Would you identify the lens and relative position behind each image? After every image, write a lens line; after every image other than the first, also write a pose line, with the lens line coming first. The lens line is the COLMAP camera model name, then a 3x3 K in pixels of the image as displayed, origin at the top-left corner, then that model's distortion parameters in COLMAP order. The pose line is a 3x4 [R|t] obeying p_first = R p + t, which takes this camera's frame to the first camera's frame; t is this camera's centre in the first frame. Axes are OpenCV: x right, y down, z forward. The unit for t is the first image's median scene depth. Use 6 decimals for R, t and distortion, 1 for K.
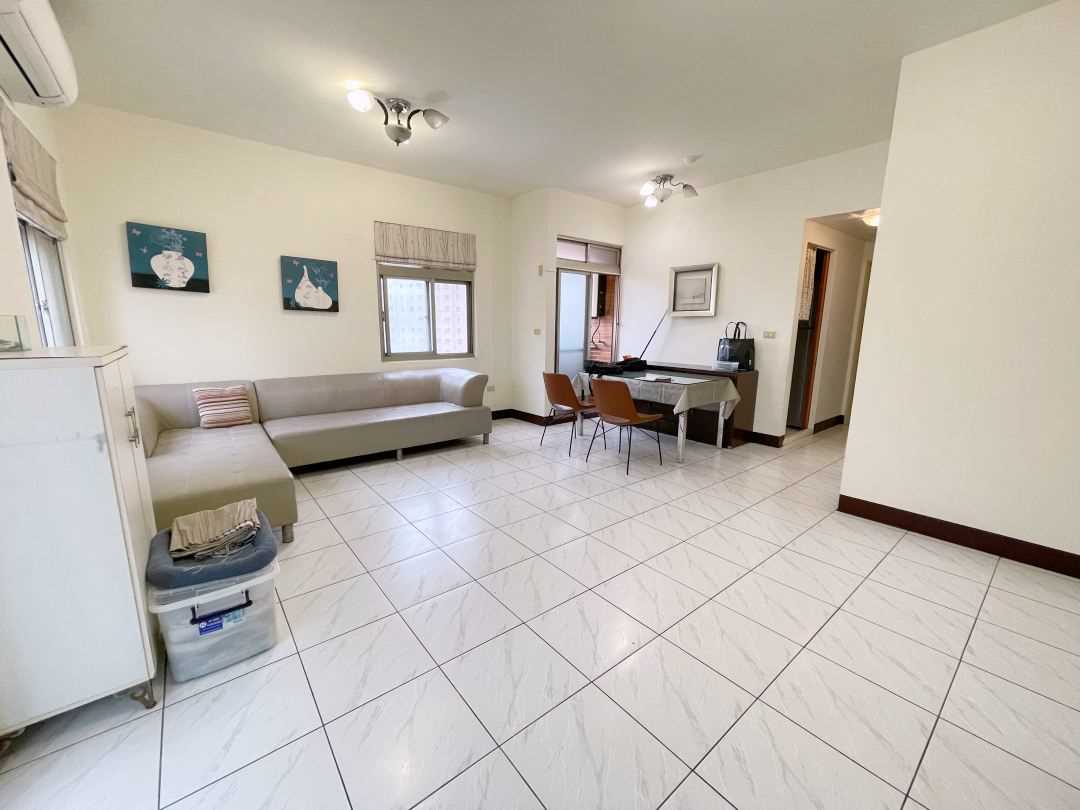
lens RADIAL K [[433.1, 0, 531.3], [0, 433.1, 405.8], [0, 0, 1]] dist [-0.002863, -0.000330]
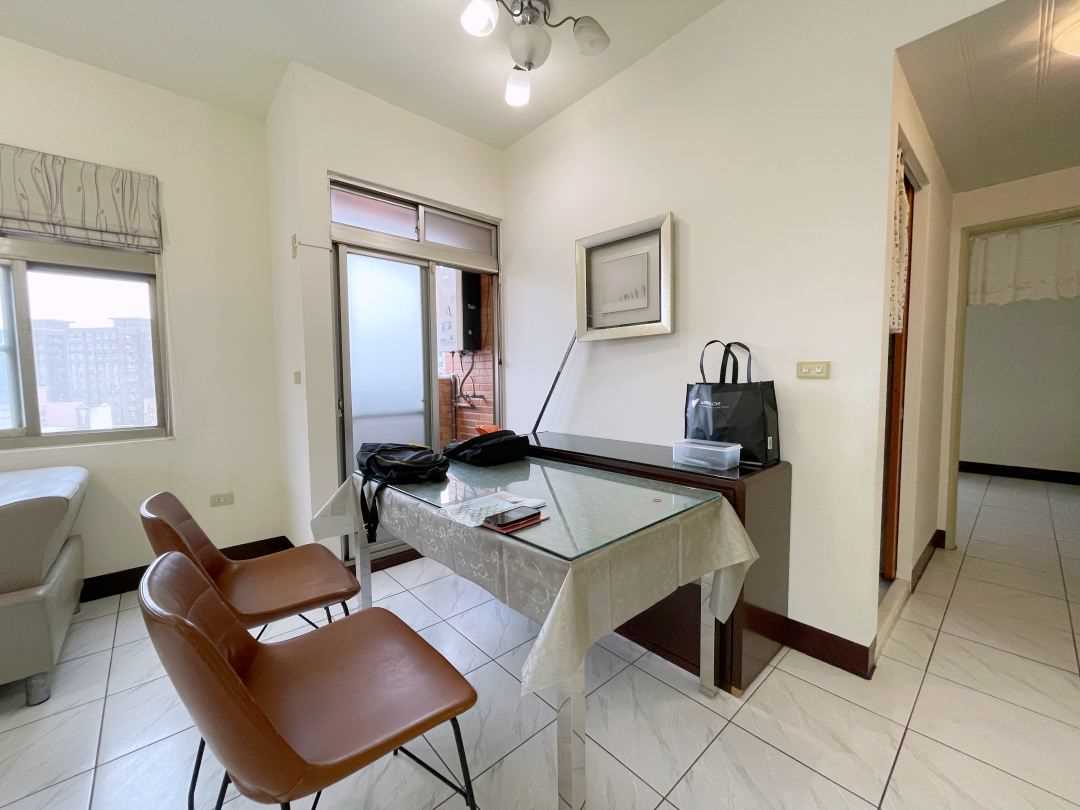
lens RADIAL K [[433.1, 0, 531.3], [0, 433.1, 405.8], [0, 0, 1]] dist [-0.002863, -0.000330]
pose [[0.998502, -0.023292, 0.049503, 0.274409], [0.029083, 0.992387, -0.119675, -0.092373], [-0.046338, 0.120935, 0.991578, 0.619974]]
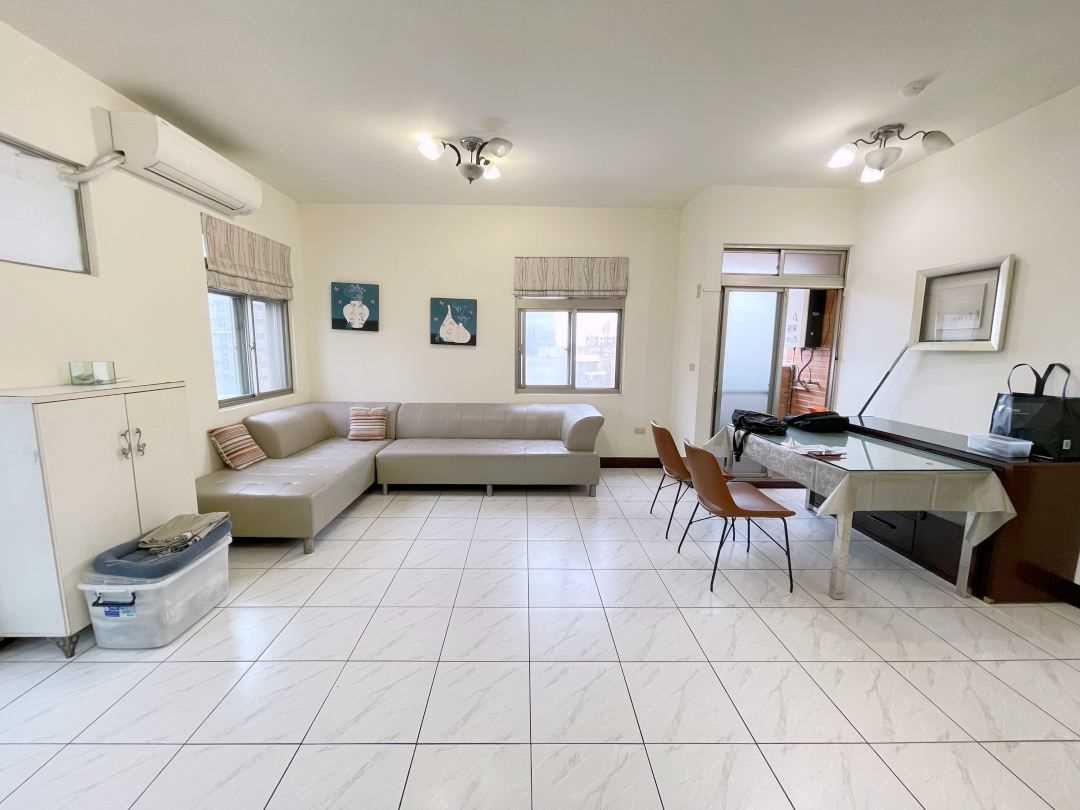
lens RADIAL K [[433.1, 0, 531.3], [0, 433.1, 405.8], [0, 0, 1]] dist [-0.002863, -0.000330]
pose [[0.794630, 0.084713, -0.601154, 0.304196], [-0.114079, 0.993413, -0.010804, -0.068262], [0.596279, 0.077165, 0.799060, 0.224480]]
